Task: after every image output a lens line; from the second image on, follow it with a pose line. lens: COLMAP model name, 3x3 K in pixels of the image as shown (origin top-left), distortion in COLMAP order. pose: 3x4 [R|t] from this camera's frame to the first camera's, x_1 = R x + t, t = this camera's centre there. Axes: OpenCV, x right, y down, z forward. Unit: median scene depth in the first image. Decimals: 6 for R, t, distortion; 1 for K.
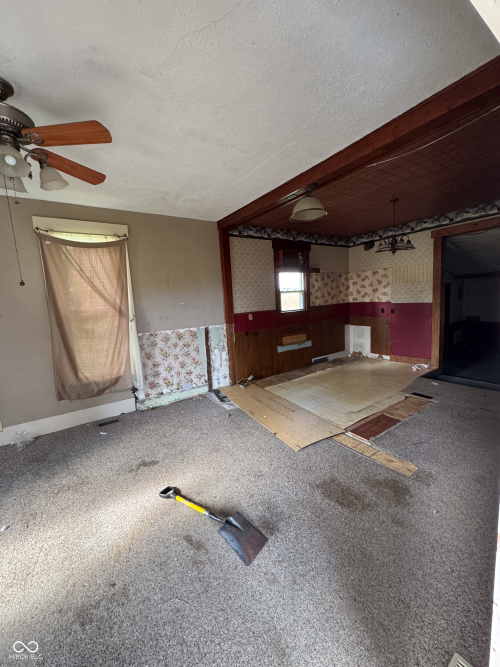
lens RADIAL K [[267.2, 0, 249.3], [0, 267.2, 332.1], [0, 0, 1]] dist [-0.003323, 0.000279]
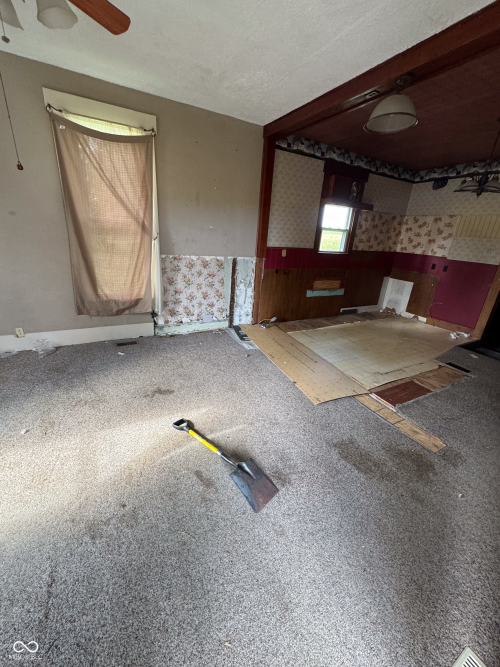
lens RADIAL K [[267.2, 0, 249.2], [0, 267.2, 332.3], [0, 0, 1]] dist [-0.003323, 0.000279]
pose [[0.987188, 0.151915, -0.048809, -0.044305], [-0.136200, 0.961611, 0.238229, 0.002588], [0.083126, -0.228529, 0.969982, 0.101816]]
